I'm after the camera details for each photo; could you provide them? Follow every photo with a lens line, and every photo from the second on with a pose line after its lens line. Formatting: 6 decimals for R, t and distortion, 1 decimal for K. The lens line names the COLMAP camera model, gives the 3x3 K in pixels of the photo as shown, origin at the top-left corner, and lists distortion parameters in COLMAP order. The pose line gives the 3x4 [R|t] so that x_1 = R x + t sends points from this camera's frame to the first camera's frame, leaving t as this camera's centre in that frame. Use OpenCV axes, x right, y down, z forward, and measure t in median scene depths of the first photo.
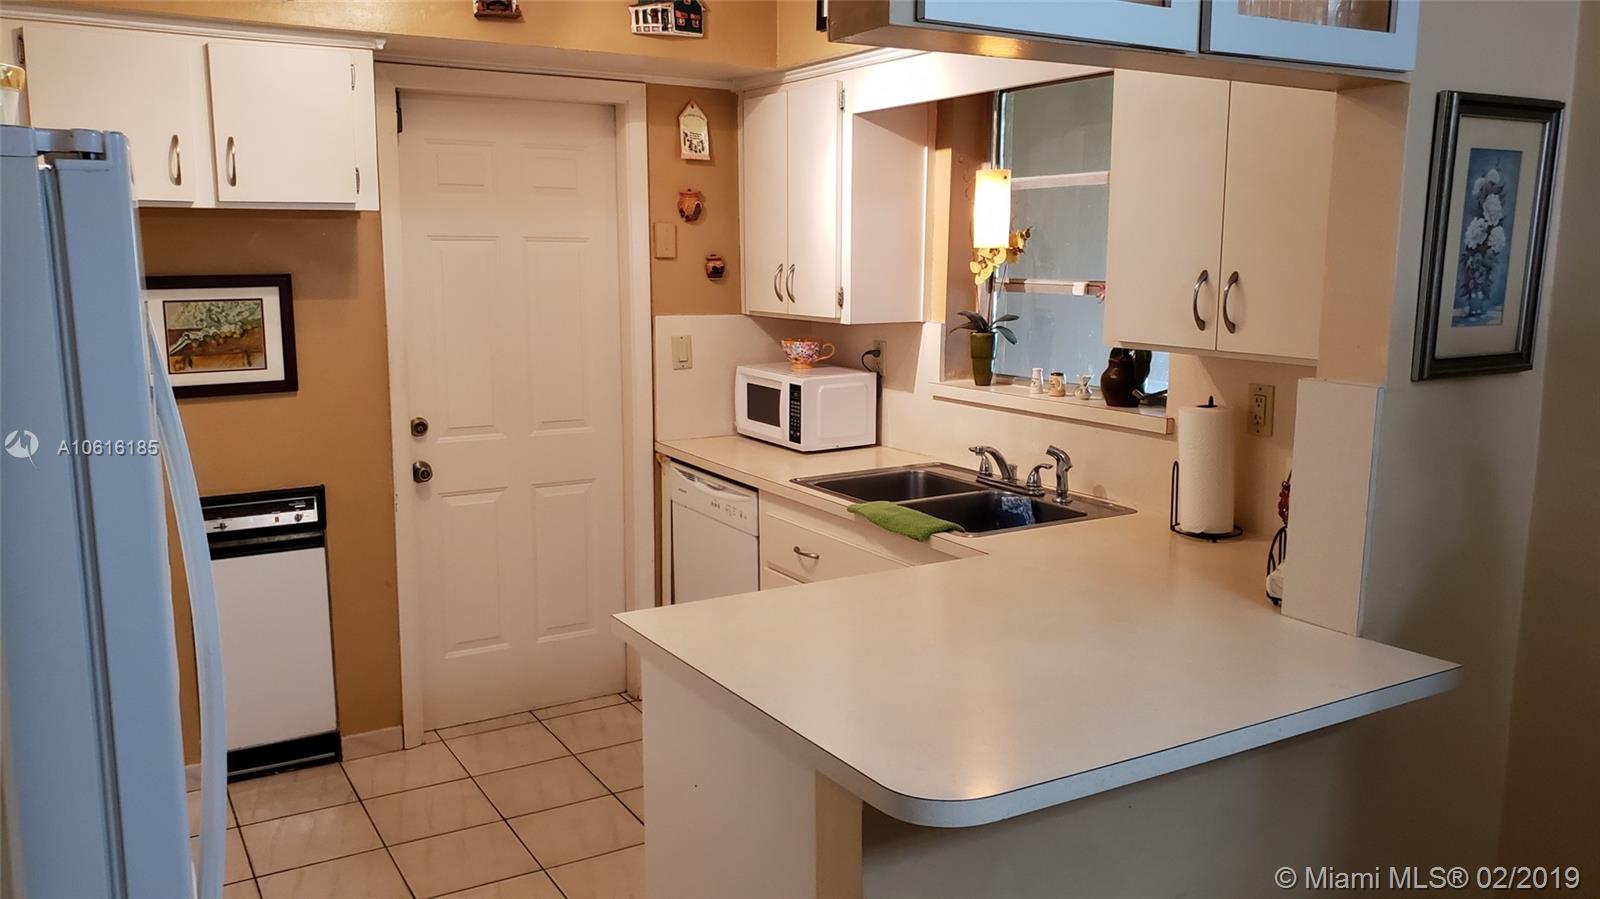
lens RADIAL K [[1244.3, 0, 800.0], [0, 1244.3, 449.5], [0, 0, 1]] dist [0.012840, 0.004402]
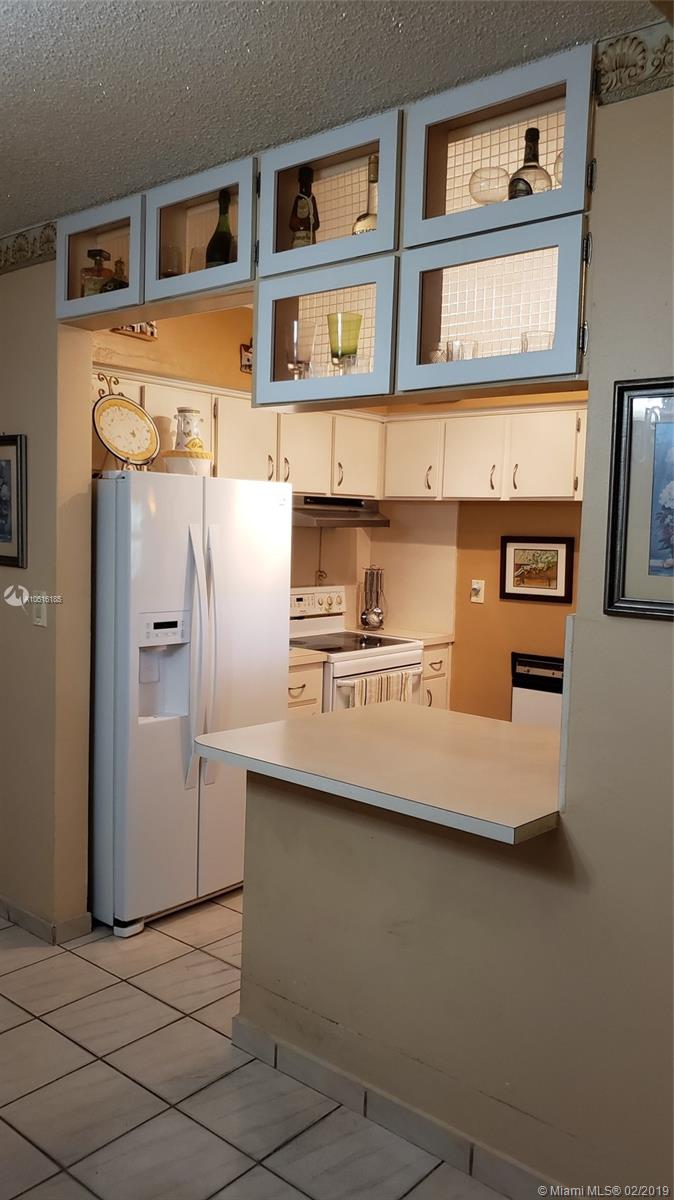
lens RADIAL K [[933.2, 0, 337.0], [0, 933.2, 600.0], [0, 0, 1]] dist [0.012840, 0.004402]
pose [[0.322771, 0.083191, -0.942814, 0.760196], [-0.179964, 0.983351, 0.025158, -0.026692], [0.929210, 0.161552, 0.332368, 0.266504]]
